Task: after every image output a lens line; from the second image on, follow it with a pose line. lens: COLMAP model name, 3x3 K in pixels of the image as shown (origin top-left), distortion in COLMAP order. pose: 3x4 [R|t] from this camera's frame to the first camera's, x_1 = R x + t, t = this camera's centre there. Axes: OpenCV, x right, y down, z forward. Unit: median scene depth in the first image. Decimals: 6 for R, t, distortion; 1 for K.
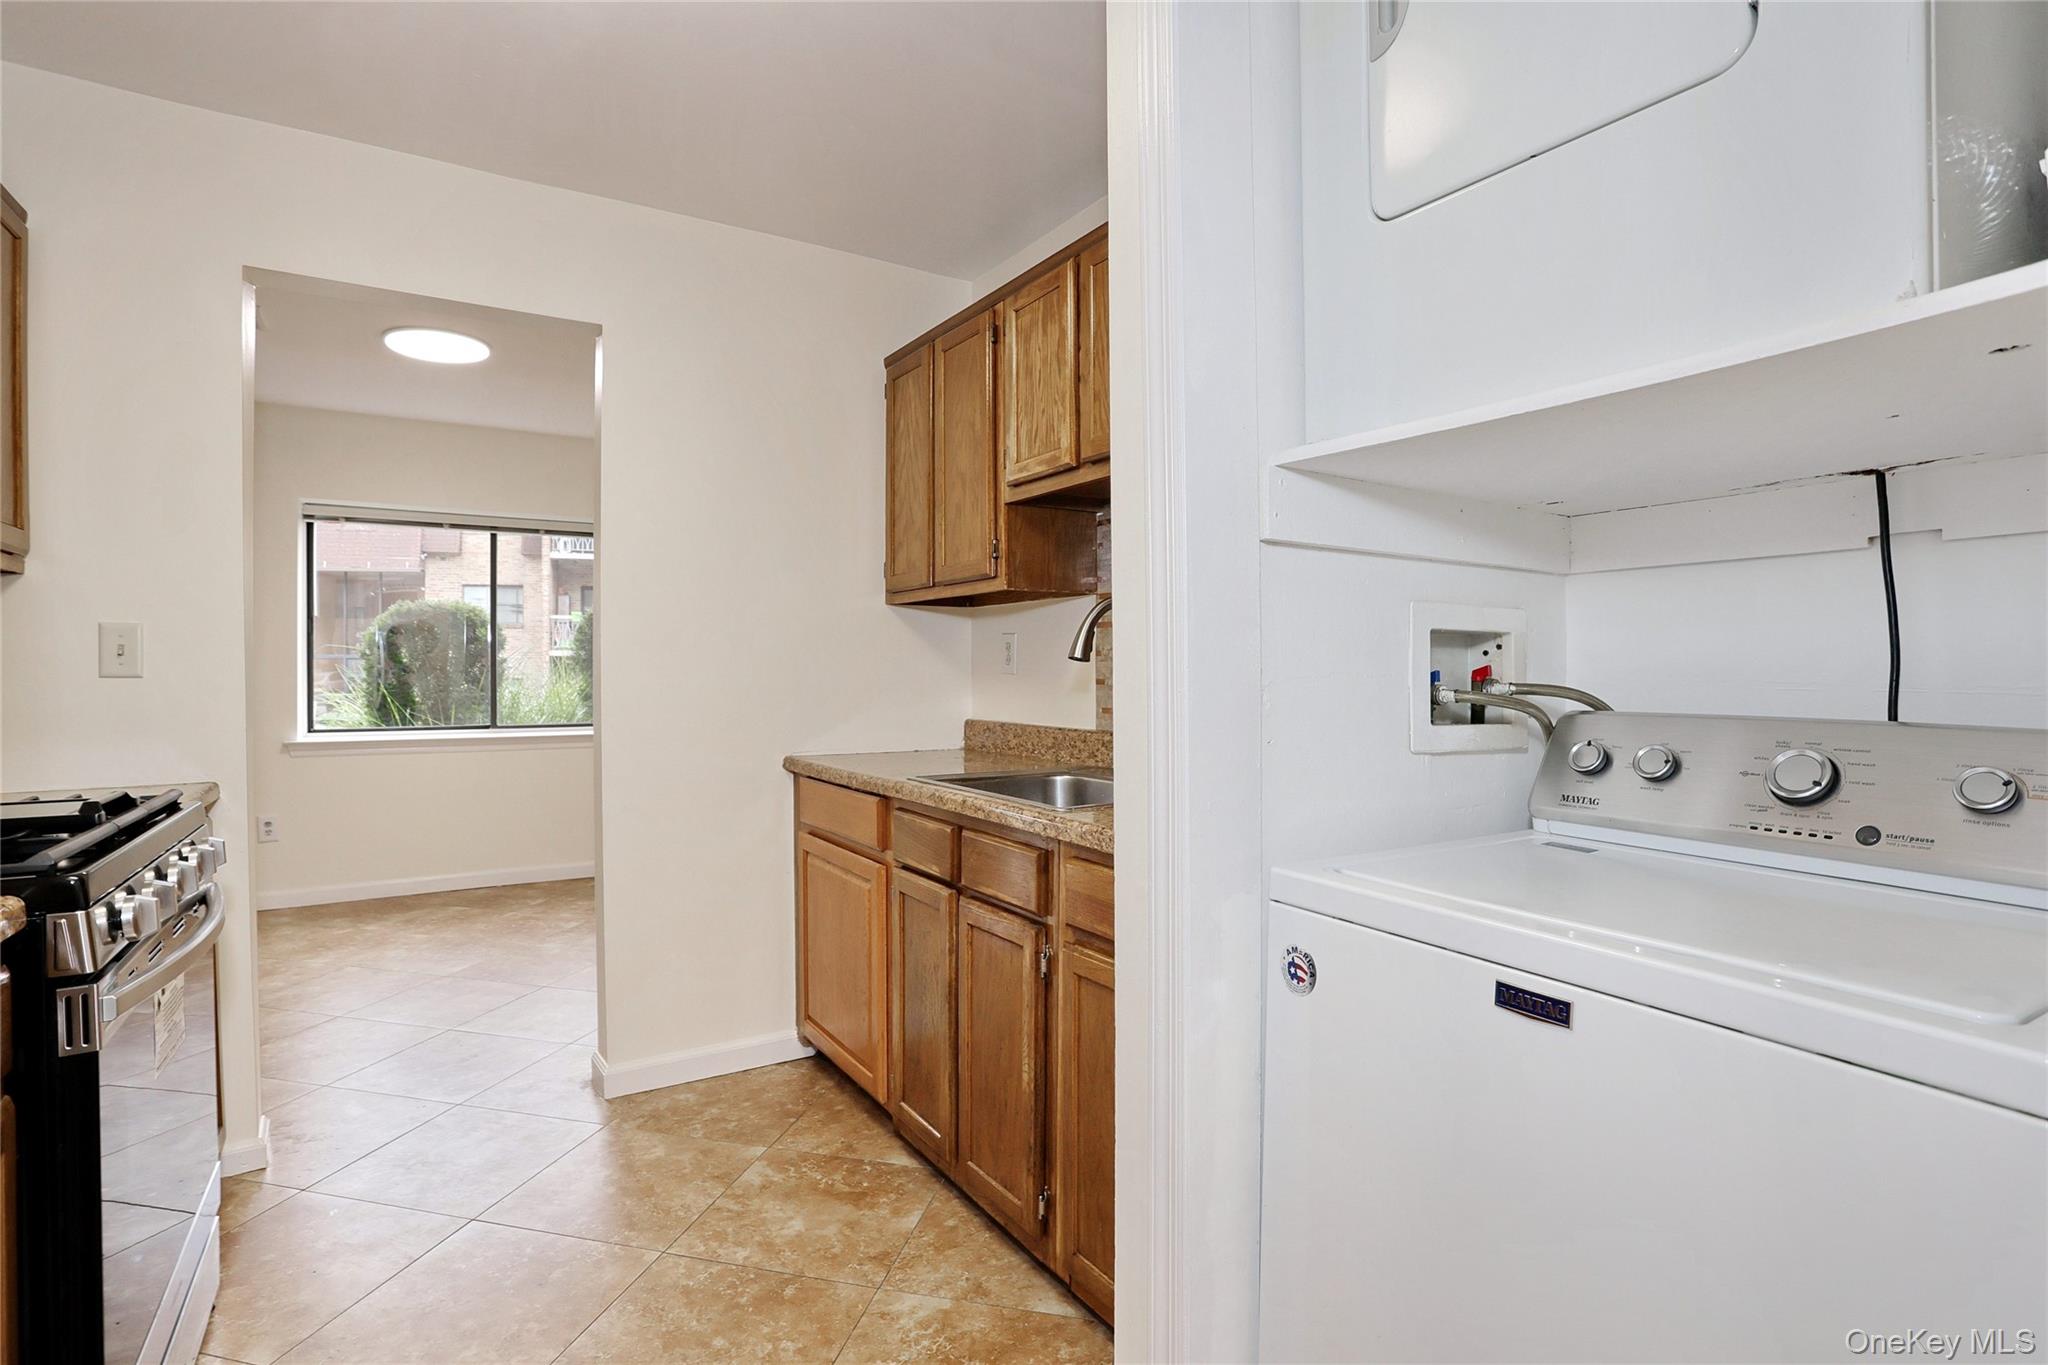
lens RADIAL K [[989.8, 0, 1007.8], [0, 989.8, 681.2], [0, 0, 1]] dist [-0.064936, 0.022788]
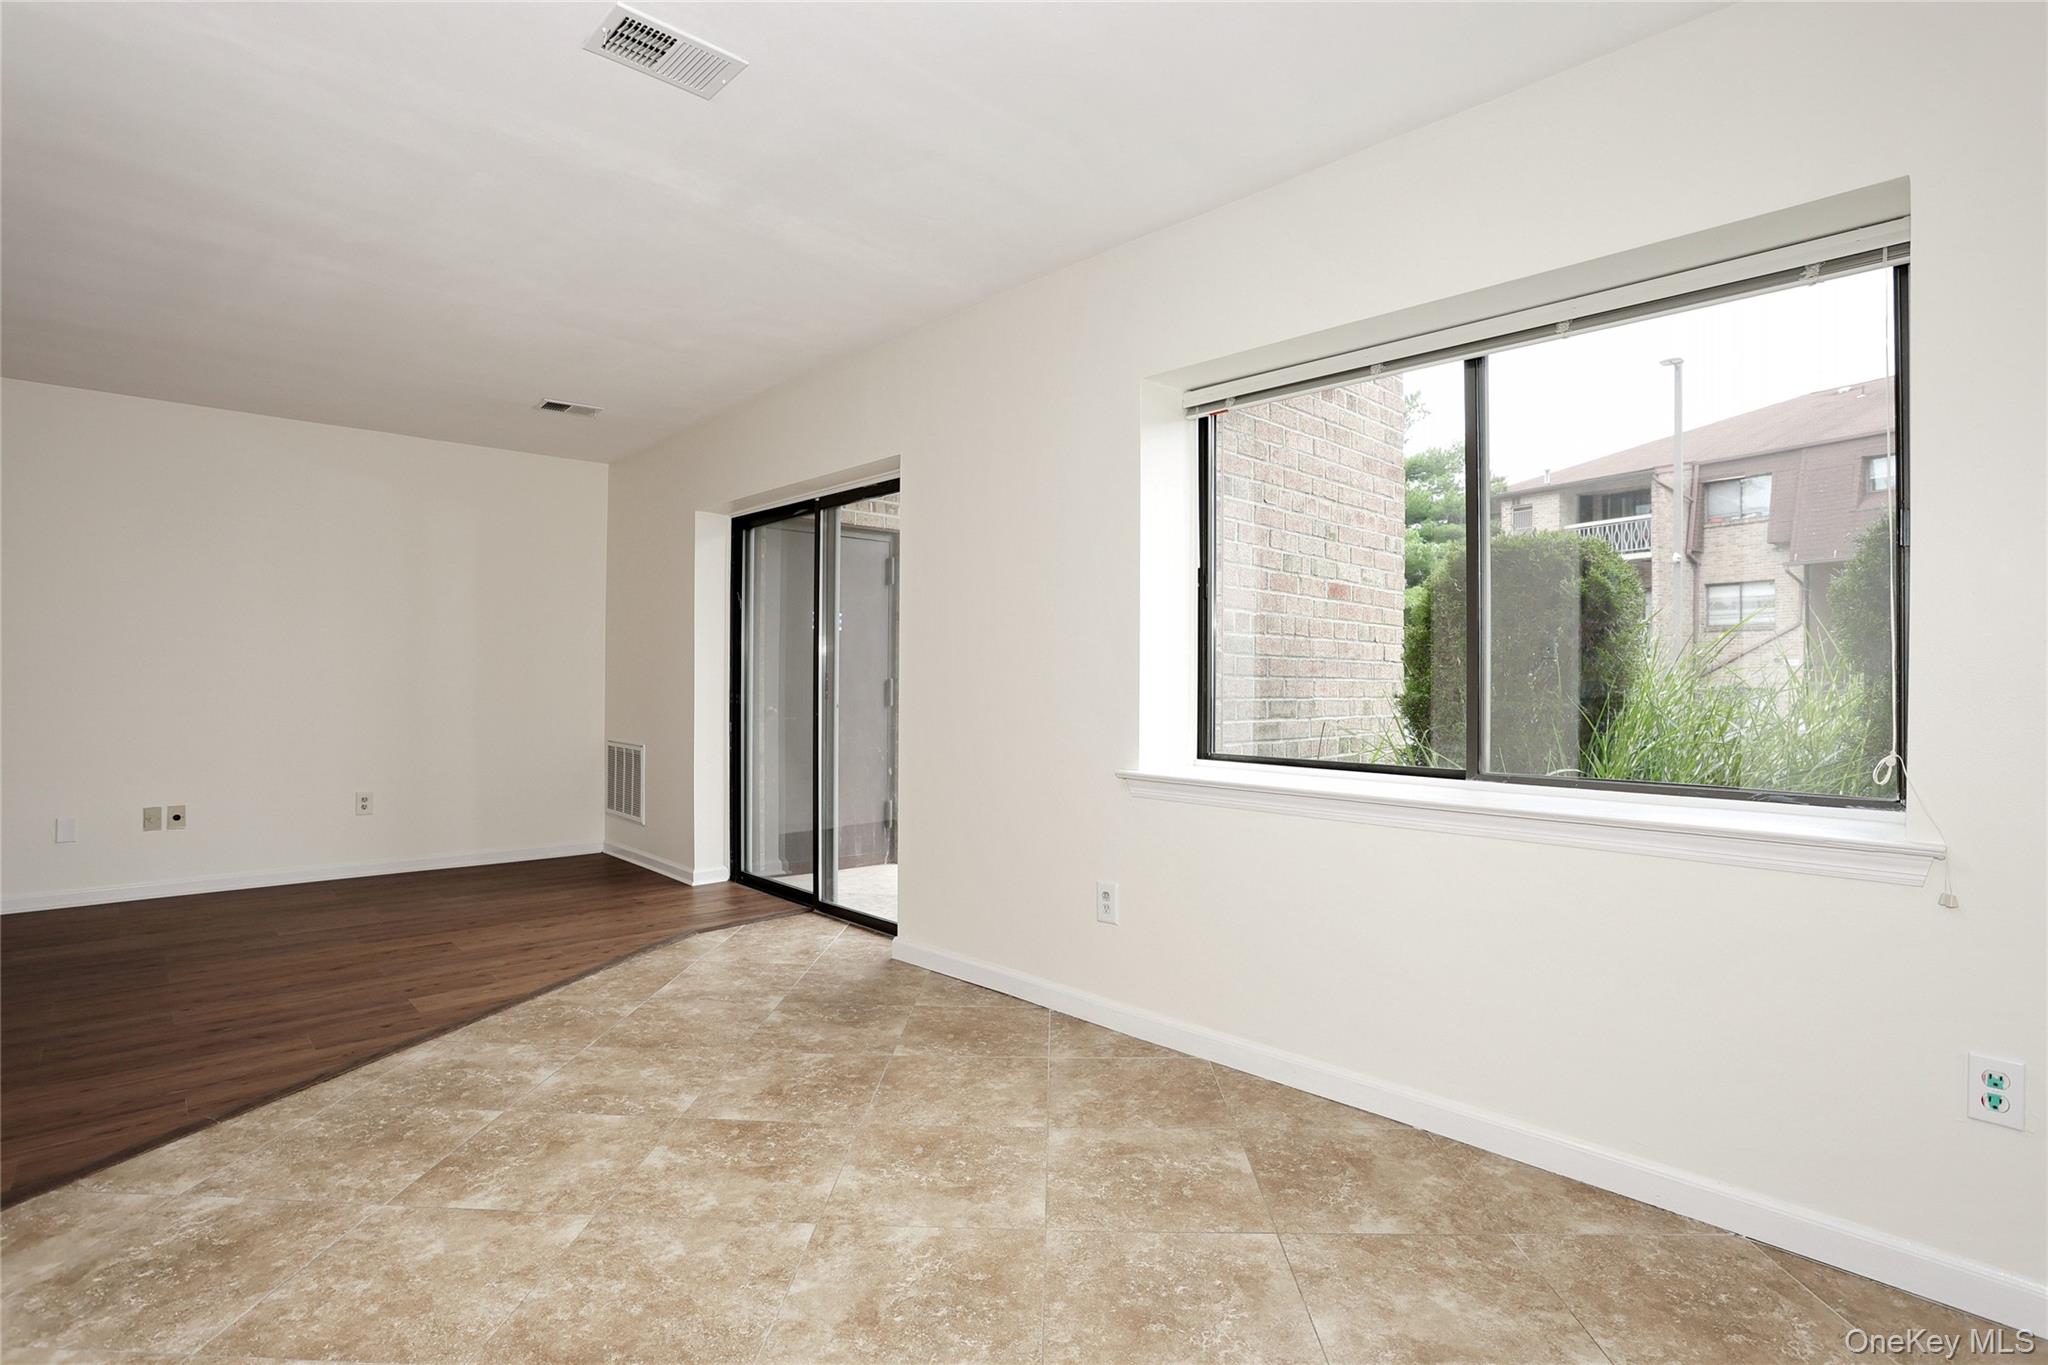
lens RADIAL K [[989.8, 0, 1019.4], [0, 989.8, 678.1], [0, 0, 1]] dist [-0.064936, 0.022788]
pose [[0.195110, -0.001299, -0.980781, -0.238899], [-0.016470, 0.999854, -0.004601, 0.012863], [0.980643, 0.017051, 0.195060, 1.444375]]
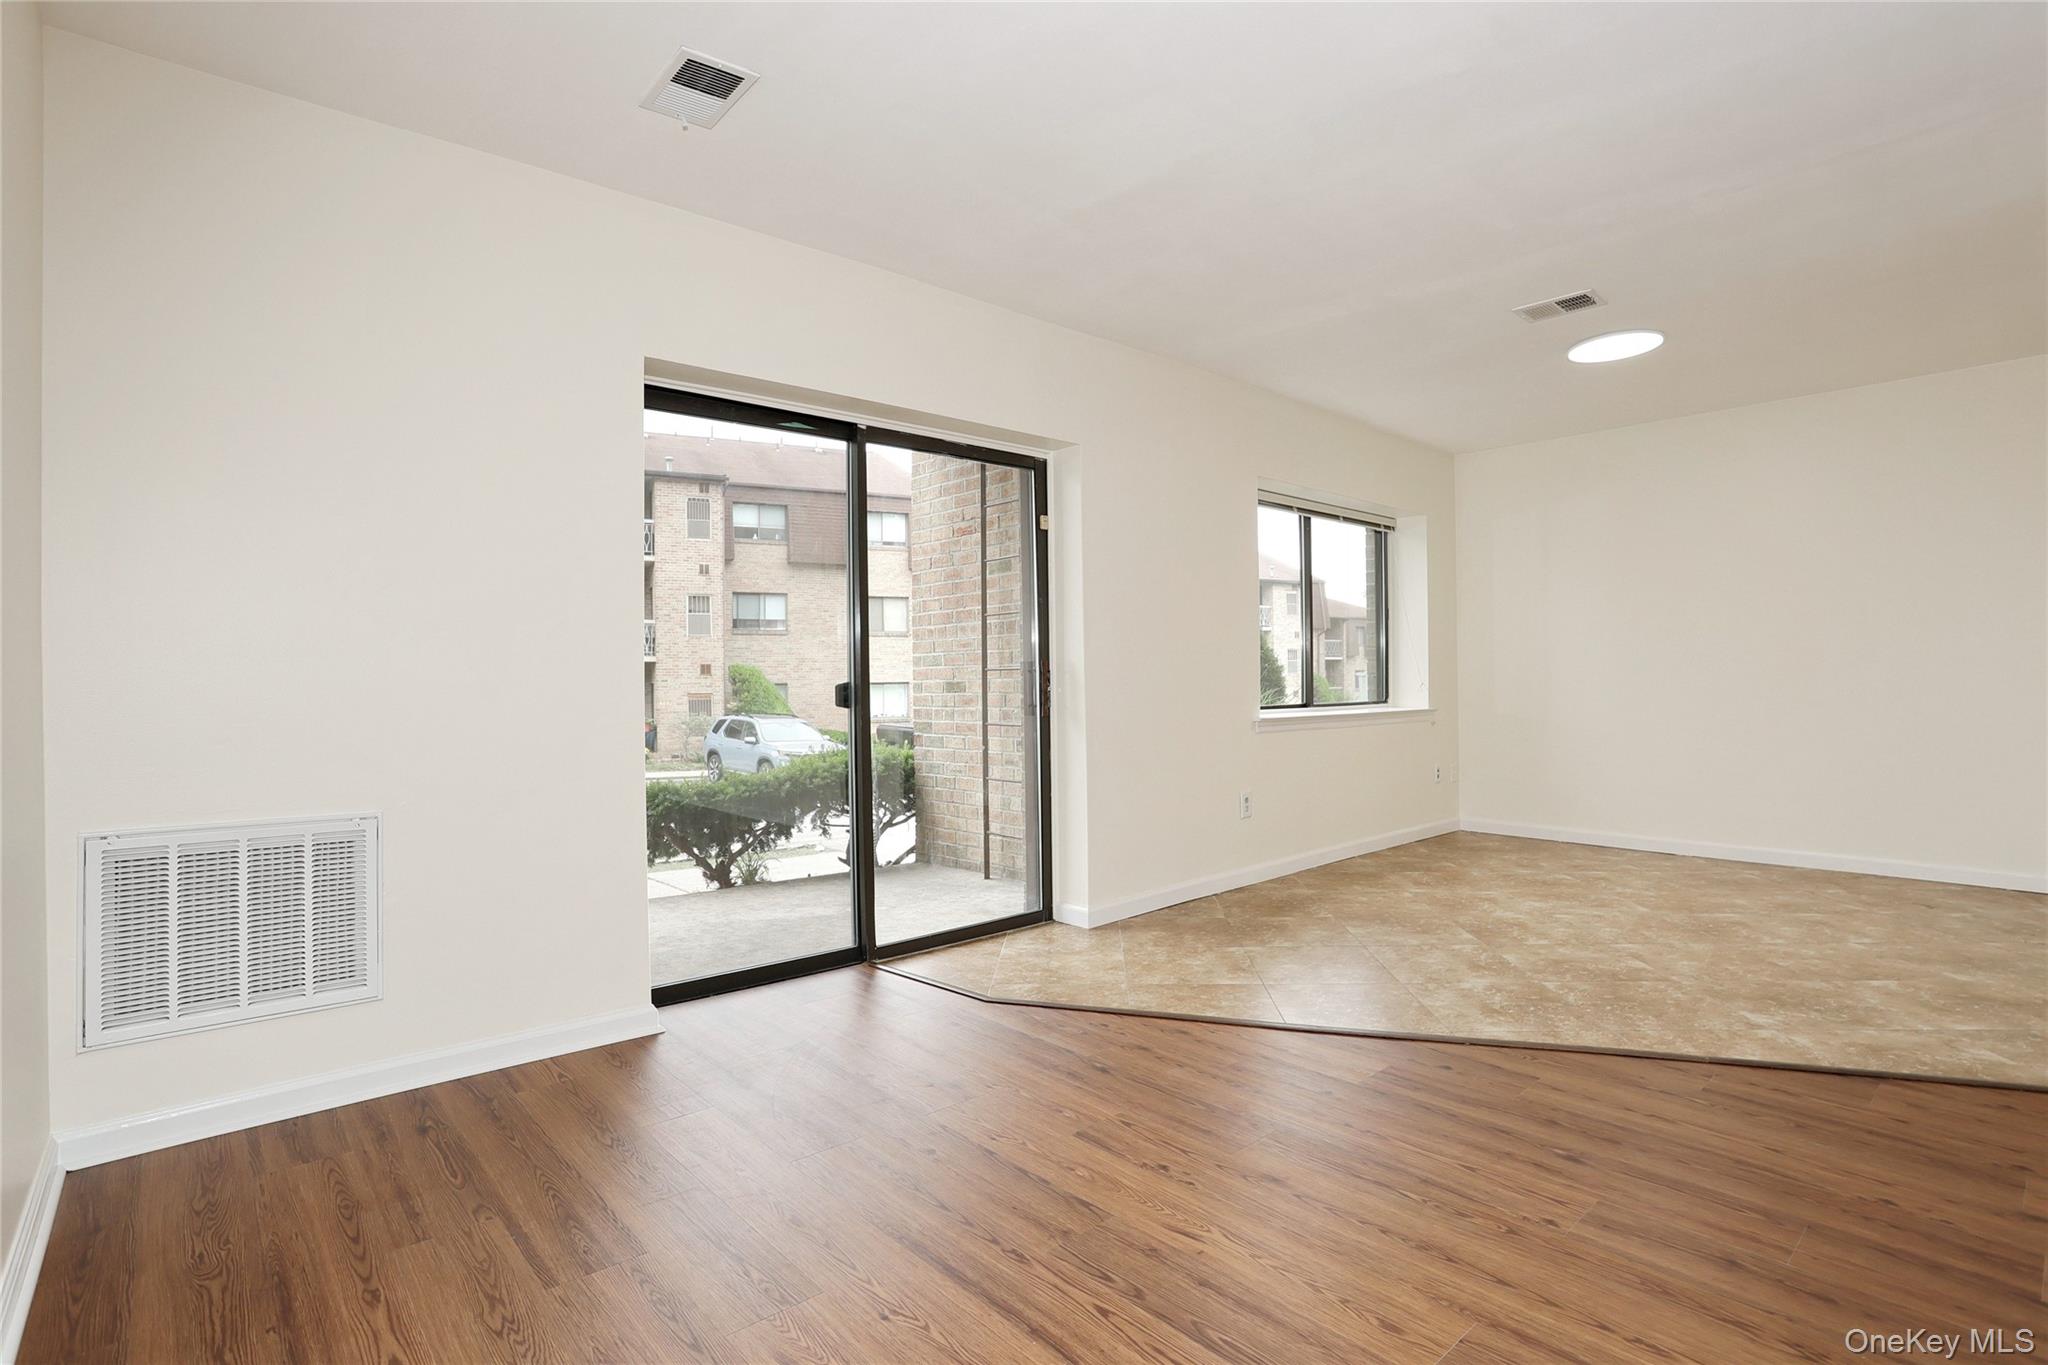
lens RADIAL K [[989.8, 0, 1016.2], [0, 989.8, 678.6], [0, 0, 1]] dist [-0.064936, 0.022788]
pose [[0.986116, -0.009231, 0.165801, -2.090591], [0.011181, 0.999879, -0.010836, 0.055539], [-0.165680, 0.012540, 0.986100, 0.050423]]
